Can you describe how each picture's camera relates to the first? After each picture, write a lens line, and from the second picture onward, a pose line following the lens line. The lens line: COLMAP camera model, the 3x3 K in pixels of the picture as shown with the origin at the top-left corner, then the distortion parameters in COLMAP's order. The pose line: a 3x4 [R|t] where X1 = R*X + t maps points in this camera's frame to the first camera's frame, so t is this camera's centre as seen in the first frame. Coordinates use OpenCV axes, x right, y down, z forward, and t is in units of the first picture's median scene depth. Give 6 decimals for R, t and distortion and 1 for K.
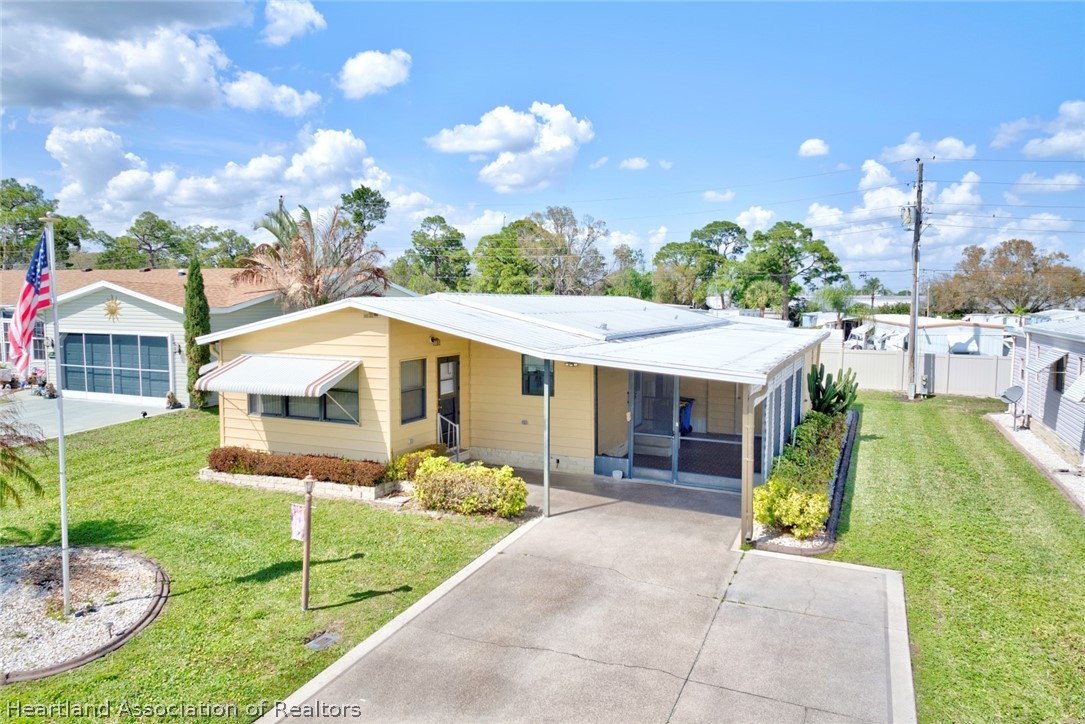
lens RADIAL K [[724.8, 0, 542.5], [0, 724.8, 363.0], [0, 0, 1]] dist [0.067107, -0.033920]
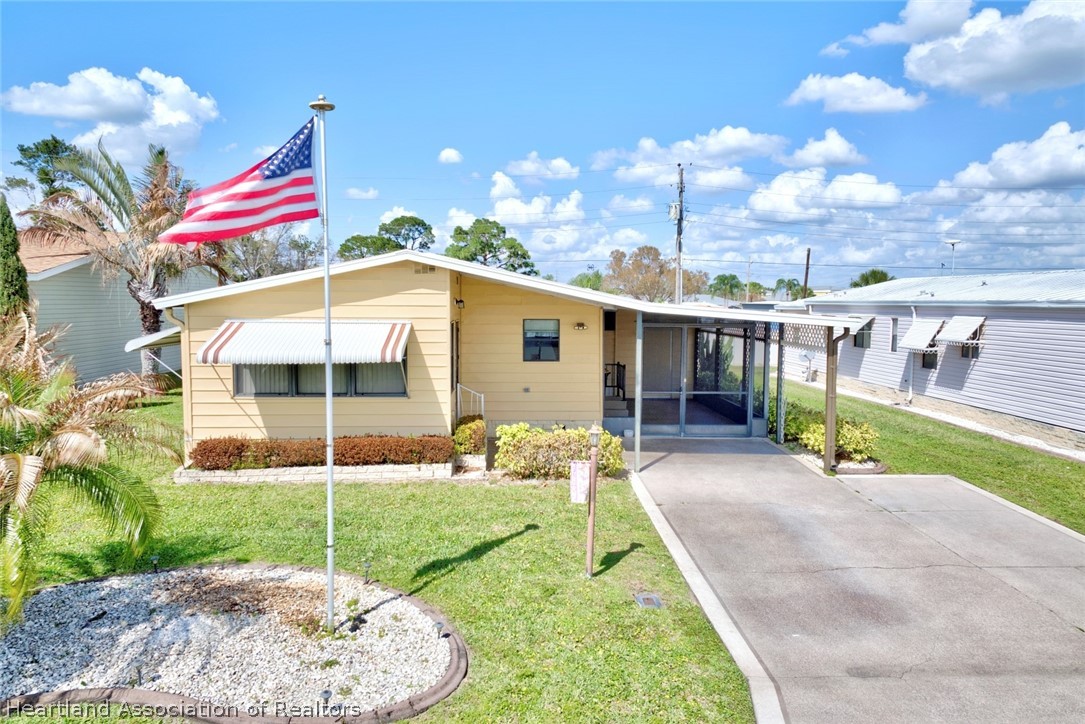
lens RADIAL K [[724.8, 0, 542.2], [0, 724.8, 367.1], [0, 0, 1]] dist [0.067107, -0.033920]
pose [[0.890672, -0.041082, 0.452786, -0.340691], [0.037475, 0.999154, 0.016939, 0.027656], [-0.453099, 0.001881, 0.891458, 0.102825]]
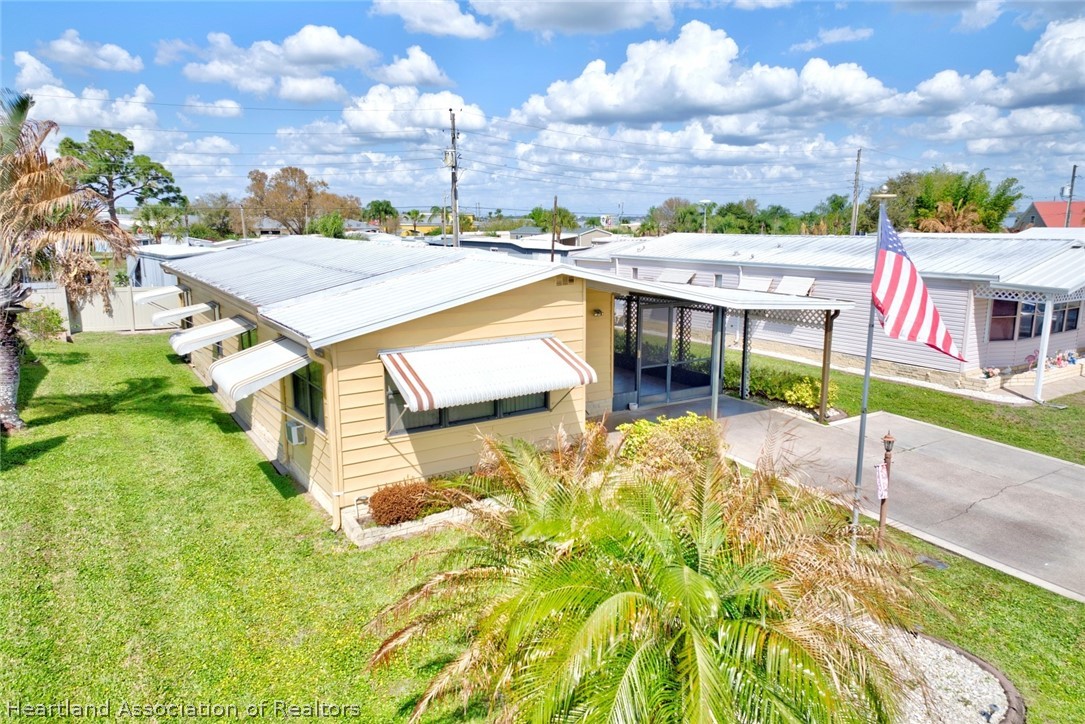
lens RADIAL K [[724.8, 0, 544.1], [0, 724.8, 360.6], [0, 0, 1]] dist [0.067107, -0.033920]
pose [[0.544008, -0.165414, 0.822614, -0.648902], [0.076722, 0.986075, 0.147546, -0.068340], [-0.835565, -0.017153, 0.549124, 0.363946]]
